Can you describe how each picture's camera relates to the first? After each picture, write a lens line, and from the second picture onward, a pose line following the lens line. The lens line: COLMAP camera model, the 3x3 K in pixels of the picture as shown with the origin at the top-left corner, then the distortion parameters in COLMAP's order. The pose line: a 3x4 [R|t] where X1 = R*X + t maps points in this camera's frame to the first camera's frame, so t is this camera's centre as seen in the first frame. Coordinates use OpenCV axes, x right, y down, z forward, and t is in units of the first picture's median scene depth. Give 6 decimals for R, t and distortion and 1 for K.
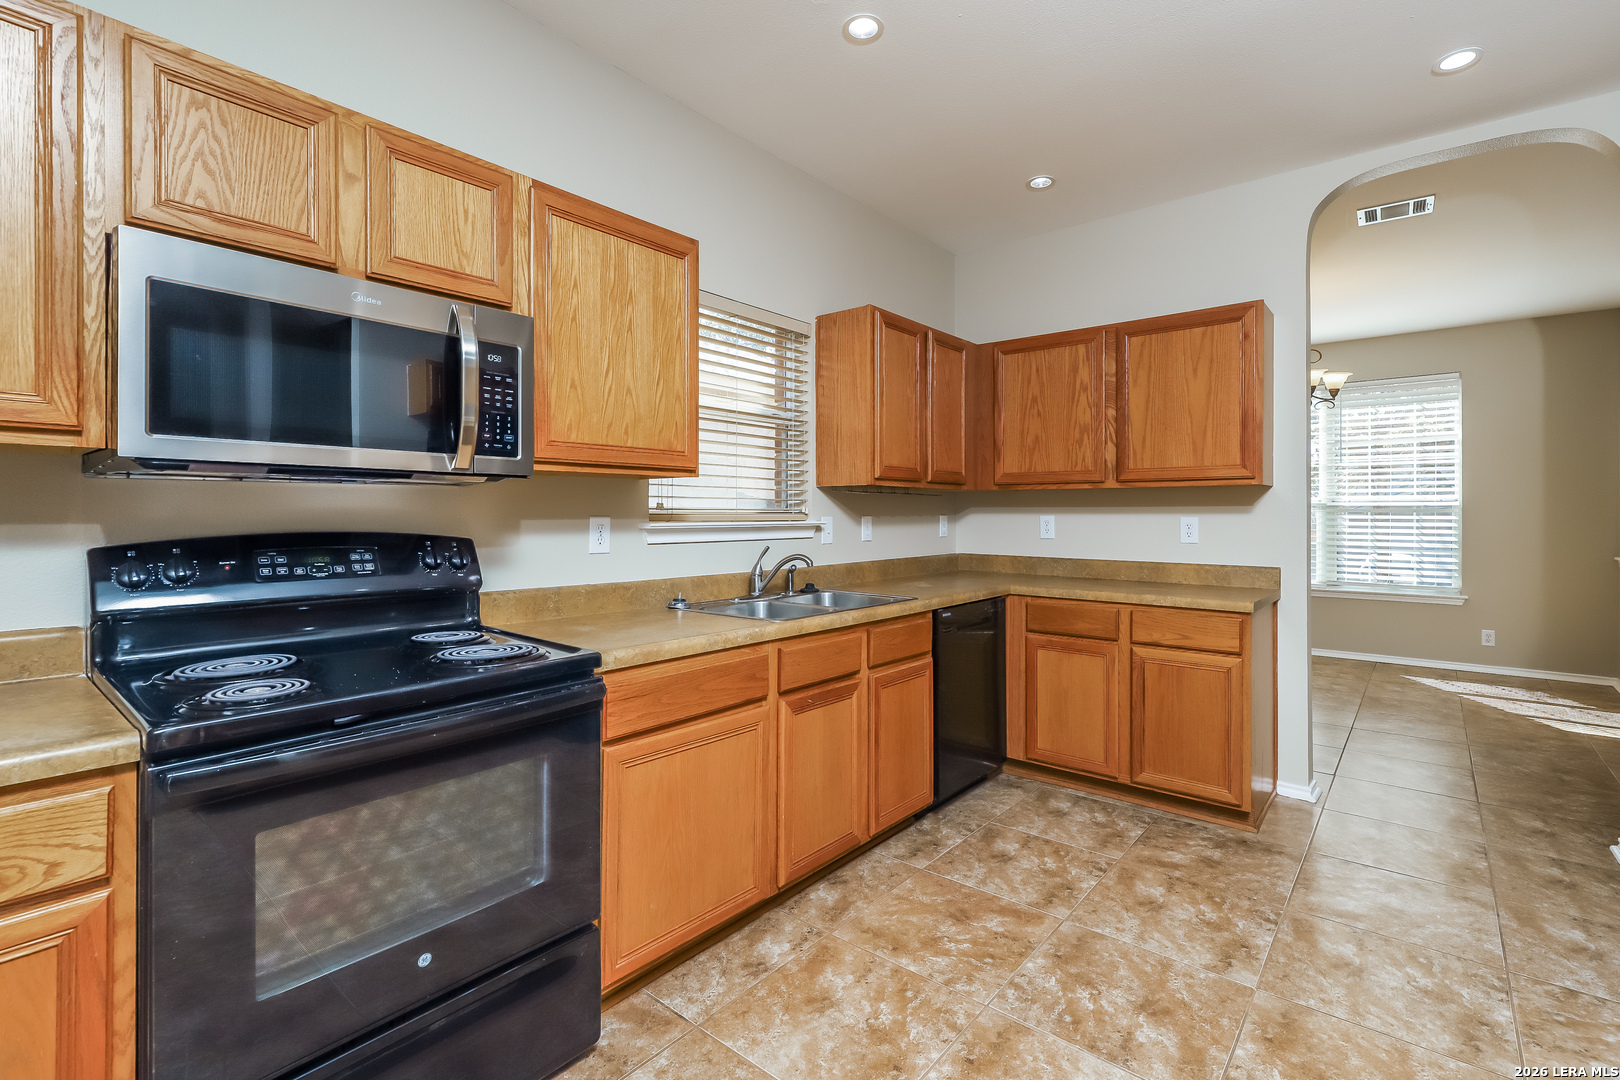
lens RADIAL K [[740.9, 0, 837.2], [0, 740.9, 506.6], [0, 0, 1]] dist [-0.002391, 0.000333]
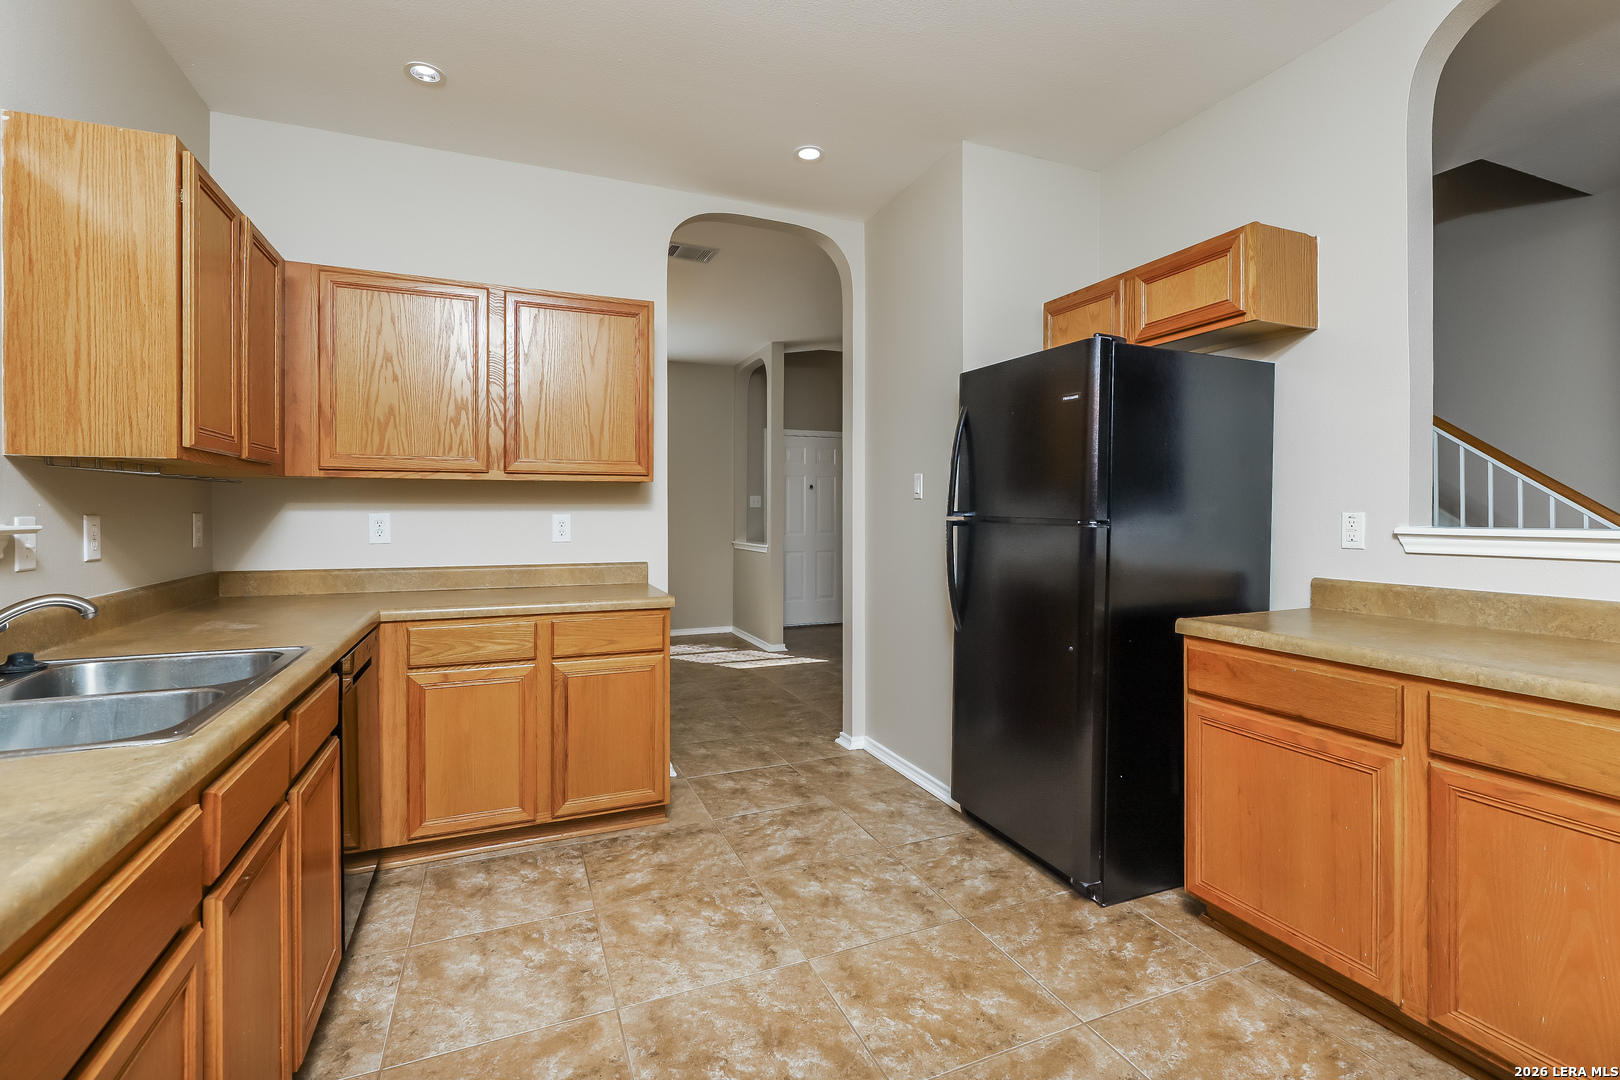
lens RADIAL K [[740.9, 0, 837.2], [0, 740.9, 506.6], [0, 0, 1]] dist [-0.002391, 0.000333]
pose [[0.463359, 0.005298, 0.886155, -0.233391], [-0.005950, 0.999978, -0.002867, 0.006400], [-0.886151, -0.003944, 0.463380, 0.317520]]
